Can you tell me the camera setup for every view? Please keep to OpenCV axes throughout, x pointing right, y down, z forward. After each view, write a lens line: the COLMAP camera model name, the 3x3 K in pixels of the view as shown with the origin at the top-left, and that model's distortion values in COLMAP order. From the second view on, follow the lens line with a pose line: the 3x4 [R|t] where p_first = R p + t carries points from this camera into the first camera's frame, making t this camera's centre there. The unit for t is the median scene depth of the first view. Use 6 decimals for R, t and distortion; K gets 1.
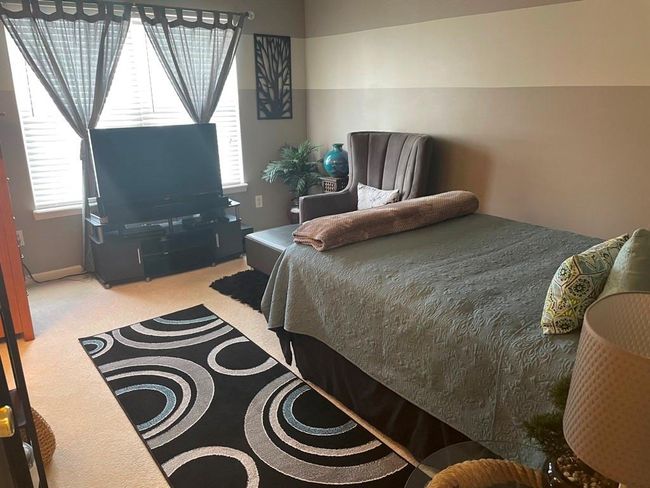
lens RADIAL K [[495.5, 0, 327.2], [0, 495.5, 242.6], [0, 0, 1]] dist [0.049393, -0.043334]
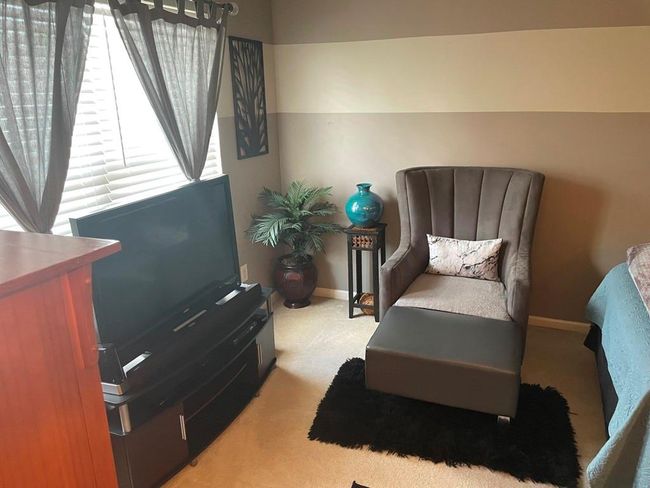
lens RADIAL K [[495.5, 0, 323.7], [0, 495.5, 240.4], [0, 0, 1]] dist [0.049393, -0.043334]
pose [[0.864164, -0.156328, 0.478312, -0.399422], [0.160511, 0.986501, 0.032428, -0.144997], [-0.476925, 0.048752, 0.877591, 0.353773]]
